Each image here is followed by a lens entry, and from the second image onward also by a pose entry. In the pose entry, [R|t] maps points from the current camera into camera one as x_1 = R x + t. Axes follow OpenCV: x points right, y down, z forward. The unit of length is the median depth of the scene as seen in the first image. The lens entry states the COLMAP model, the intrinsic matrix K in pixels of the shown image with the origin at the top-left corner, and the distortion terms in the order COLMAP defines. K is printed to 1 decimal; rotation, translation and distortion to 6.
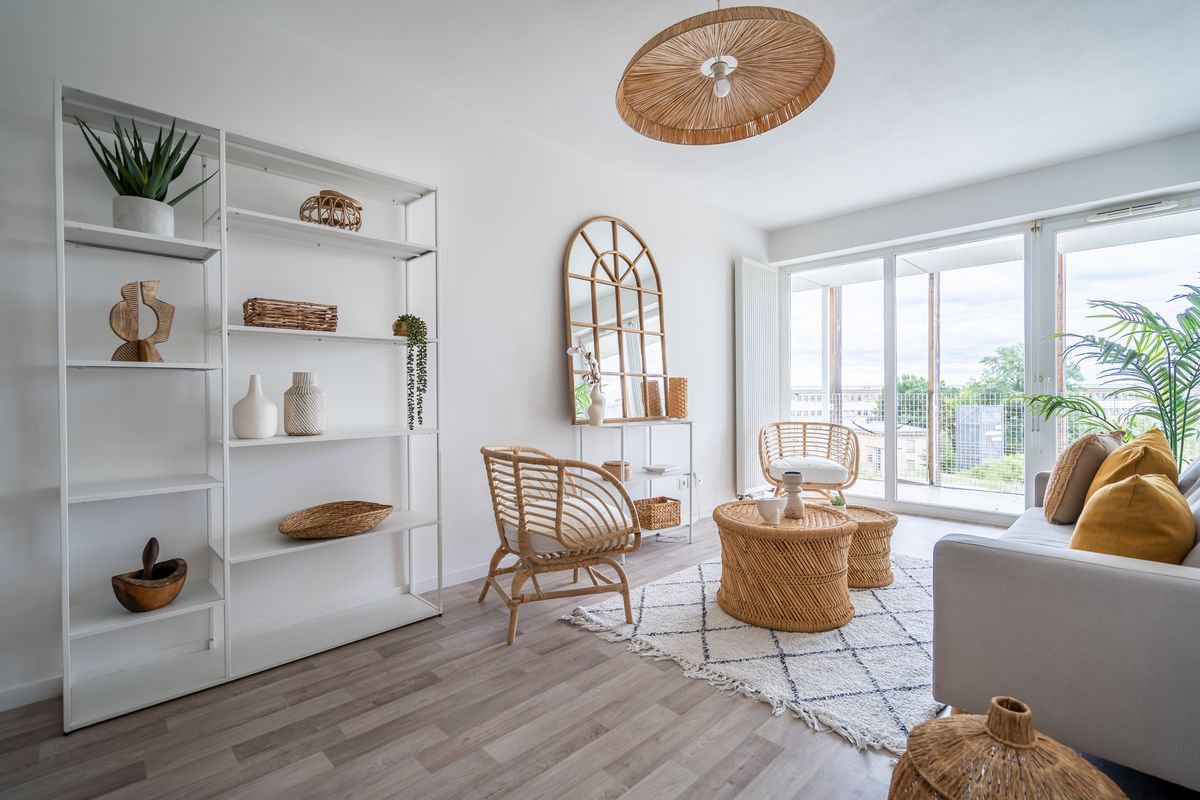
lens RADIAL K [[553.5, 0, 593.2], [0, 553.5, 395.6], [0, 0, 1]] dist [0.000422, 0.000126]
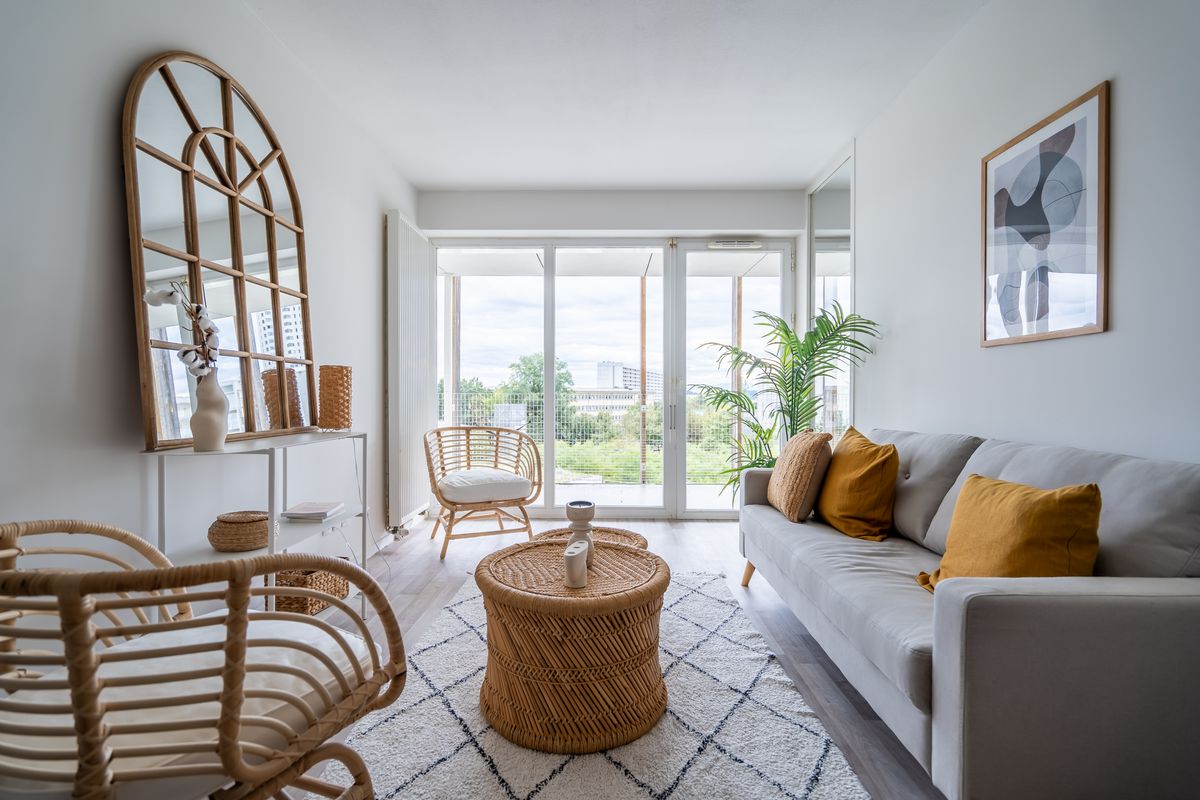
lens RADIAL K [[553.5, 0, 593.2], [0, 553.5, 395.6], [0, 0, 1]] dist [0.000422, 0.000126]
pose [[0.701717, 0.006271, 0.712428, -0.098710], [-0.006946, 0.999974, -0.001961, 0.001414], [-0.712422, -0.003573, 0.701743, 0.346537]]
